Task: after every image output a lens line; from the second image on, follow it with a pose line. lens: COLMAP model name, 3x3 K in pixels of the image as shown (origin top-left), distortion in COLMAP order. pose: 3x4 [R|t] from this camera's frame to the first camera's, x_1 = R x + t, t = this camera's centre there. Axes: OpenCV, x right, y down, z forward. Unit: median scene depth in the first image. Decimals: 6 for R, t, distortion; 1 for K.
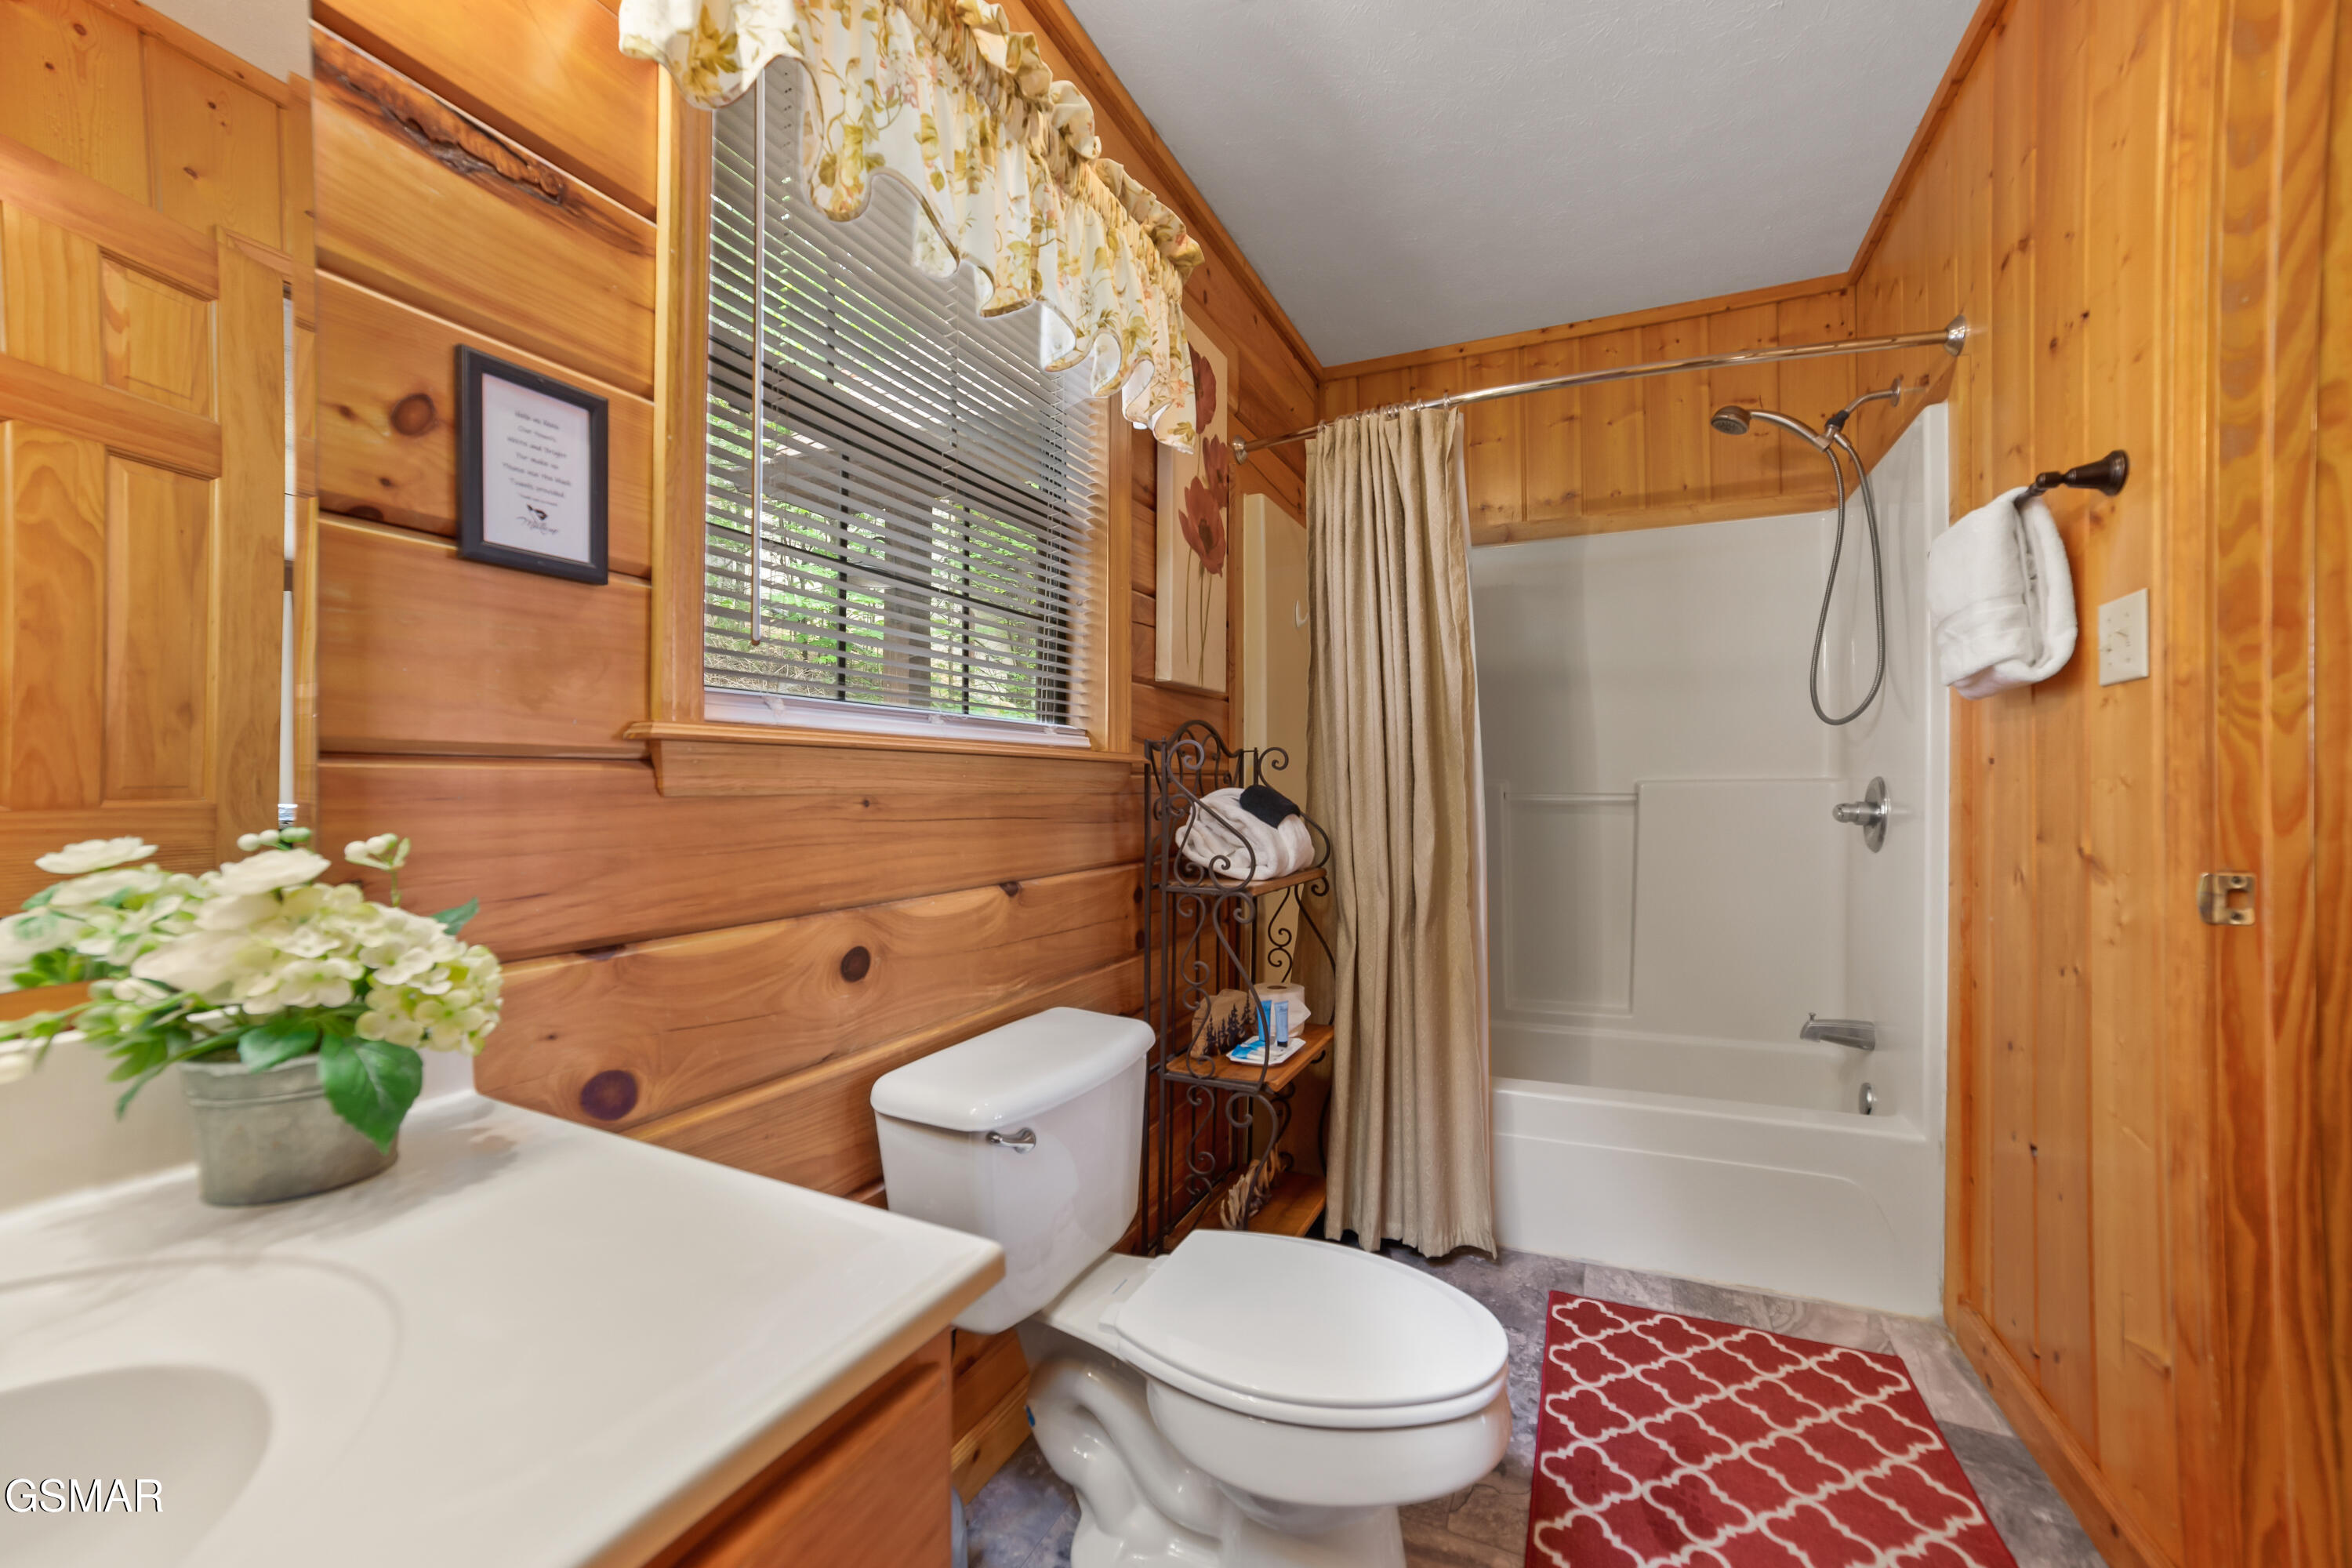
lens RADIAL K [[969.8, 0, 1119.2], [0, 969.8, 781.7], [0, 0, 1]] dist [-0.010486, 0.007935]
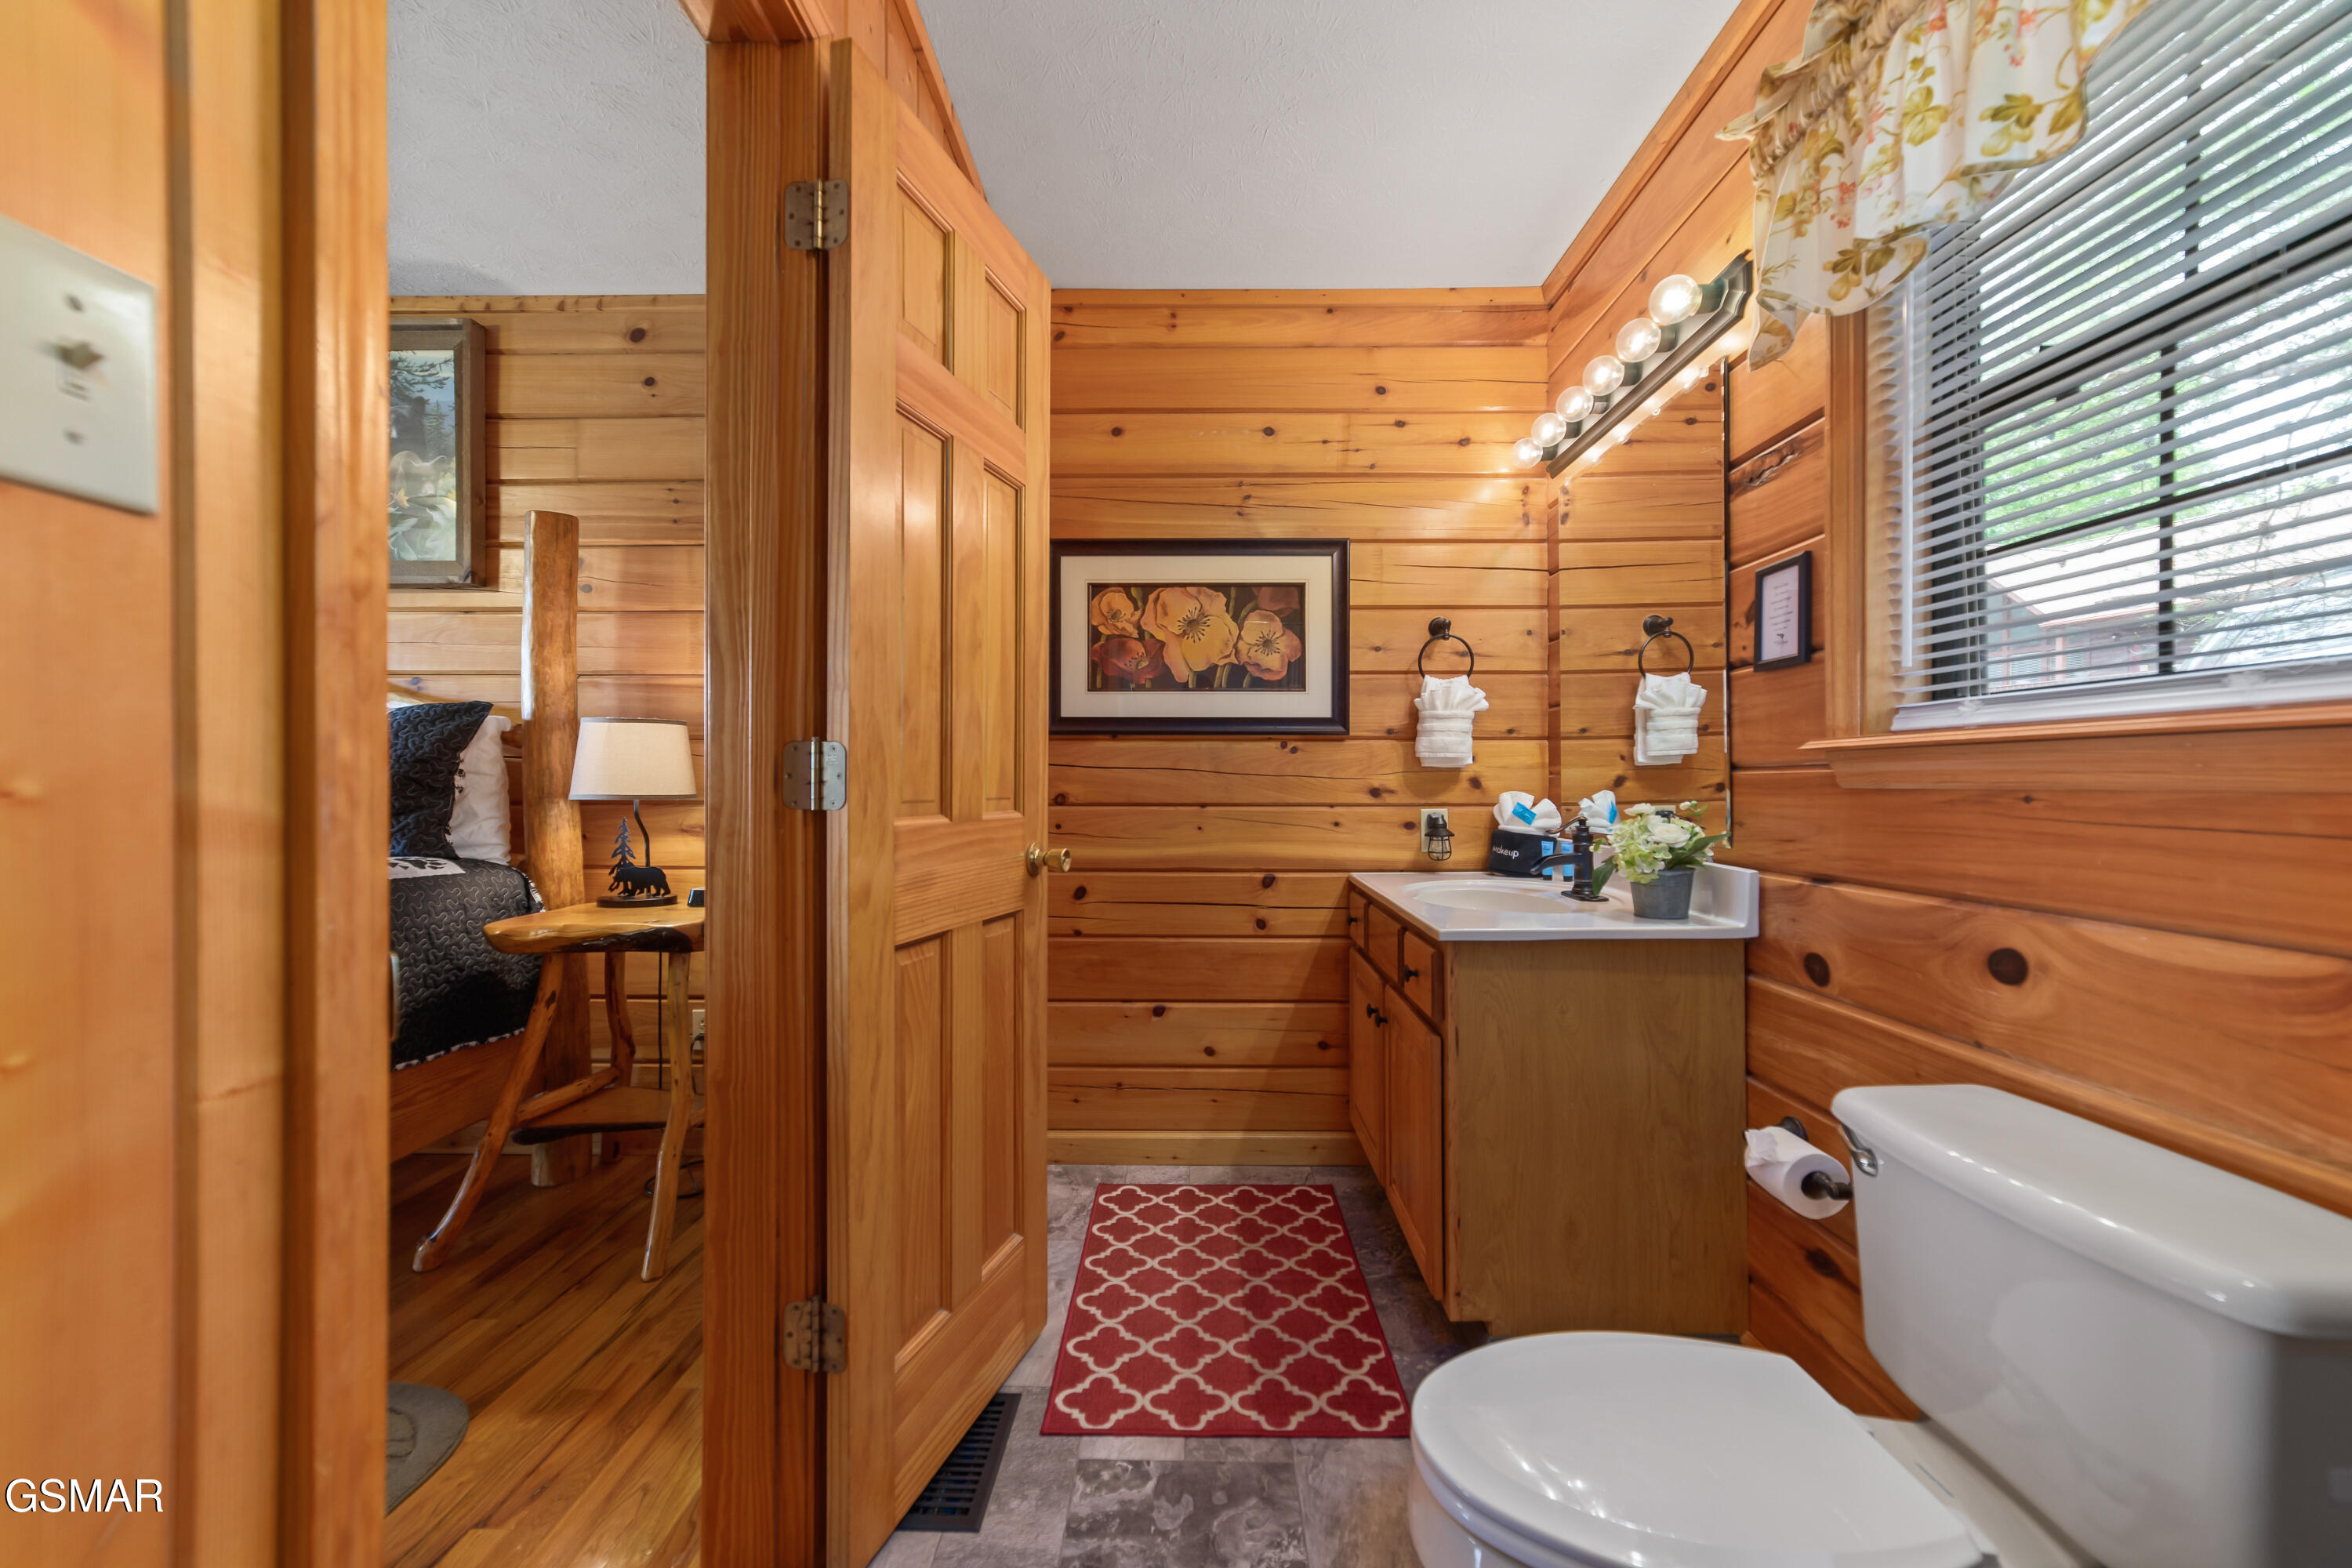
lens RADIAL K [[832.2, 0, 1178.2], [0, 832.2, 783.0], [0, 0, 1]] dist [-0.001820, -0.000070]
pose [[-0.897769, -0.000614, -0.440467, 0.927510], [0.002725, 0.999972, -0.006947, 0.011221], [0.440459, -0.007437, -0.897742, 1.539859]]
